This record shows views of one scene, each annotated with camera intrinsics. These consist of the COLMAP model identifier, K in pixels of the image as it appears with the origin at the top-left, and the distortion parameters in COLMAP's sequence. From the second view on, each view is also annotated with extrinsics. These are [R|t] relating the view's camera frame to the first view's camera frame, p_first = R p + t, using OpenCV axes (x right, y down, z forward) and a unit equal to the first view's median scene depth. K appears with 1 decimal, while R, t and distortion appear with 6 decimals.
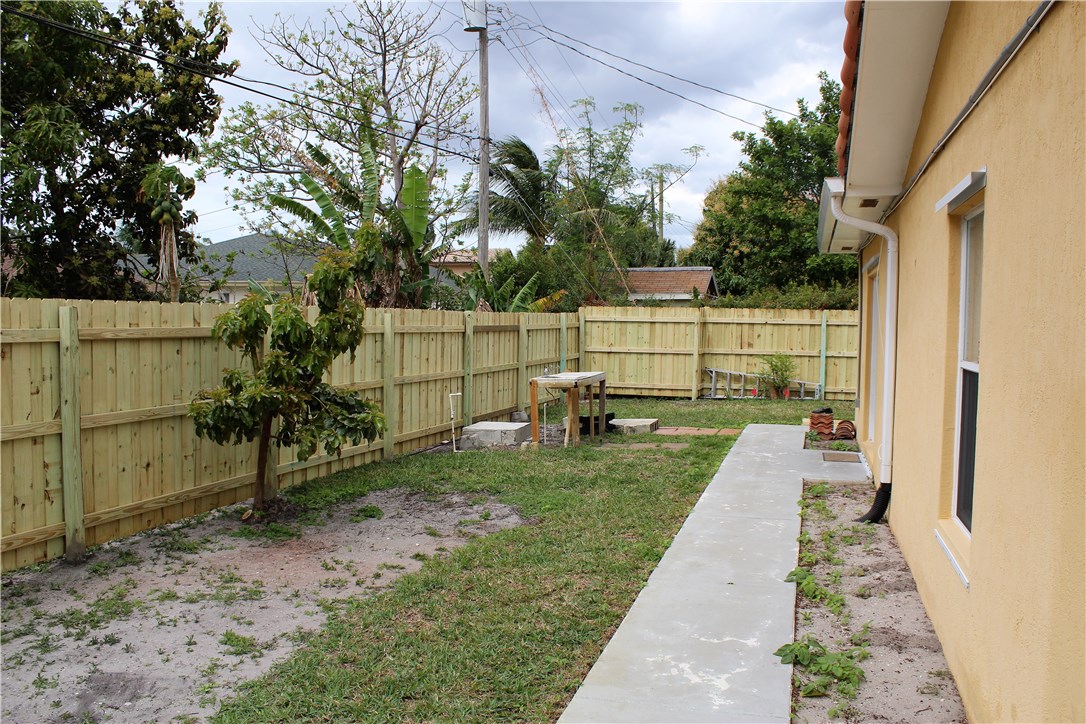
lens RADIAL K [[899.4, 0, 543.0], [0, 899.4, 373.4], [0, 0, 1]] dist [-0.171566, 0.155429]
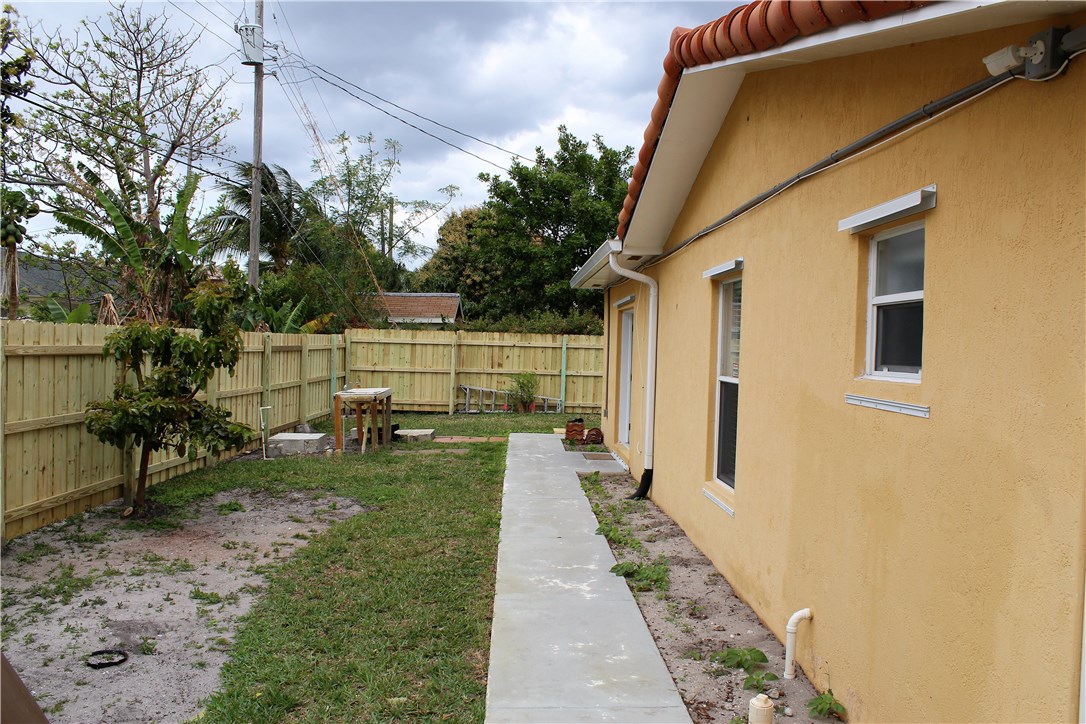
lens RADIAL K [[899.4, 0, 543.0], [0, 899.4, 373.4], [0, 0, 1]] dist [-0.171566, 0.155429]
pose [[0.949096, 0.004103, 0.314960, -0.127017], [0.002879, 0.999760, -0.021700, 0.005971], [-0.314973, 0.021502, 0.948857, -0.161260]]
